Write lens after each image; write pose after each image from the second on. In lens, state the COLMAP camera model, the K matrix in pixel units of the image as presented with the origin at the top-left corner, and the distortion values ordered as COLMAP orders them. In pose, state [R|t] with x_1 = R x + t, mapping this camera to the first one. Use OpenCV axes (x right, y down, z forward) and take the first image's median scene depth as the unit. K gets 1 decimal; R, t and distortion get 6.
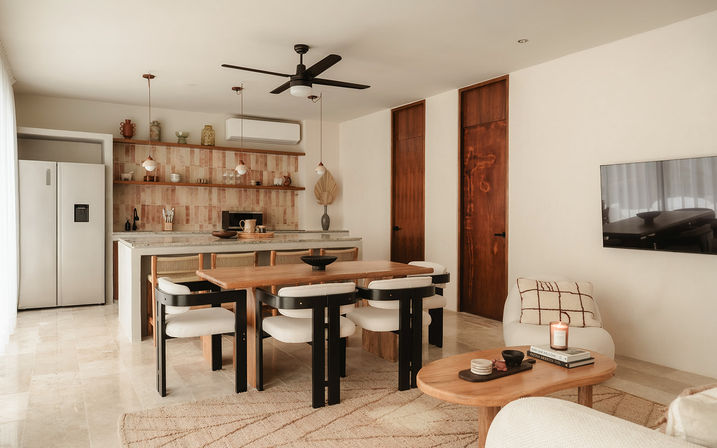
lens RADIAL K [[478.3, 0, 356.6], [0, 478.3, 215.5], [0, 0, 1]] dist [-0.002973, -0.000754]
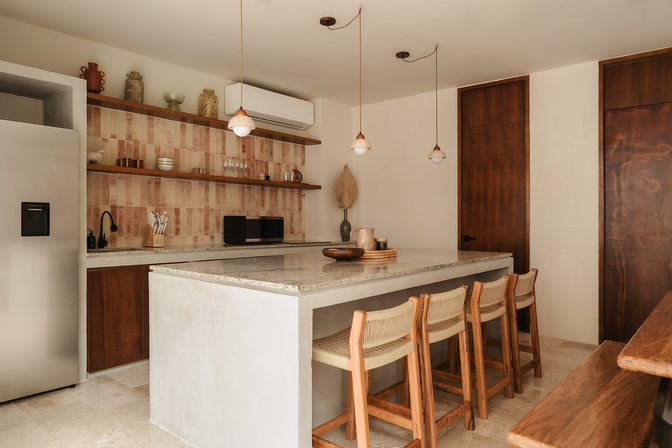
lens RADIAL K [[441.4, 0, 336.0], [0, 441.4, 224.0], [0, 0, 1]] dist [0.002104, 0.000574]
pose [[0.948897, -0.004042, 0.315559, -0.332085], [0.002582, 0.999984, 0.005044, -0.000867], [-0.315574, -0.003972, 0.948893, 0.345746]]
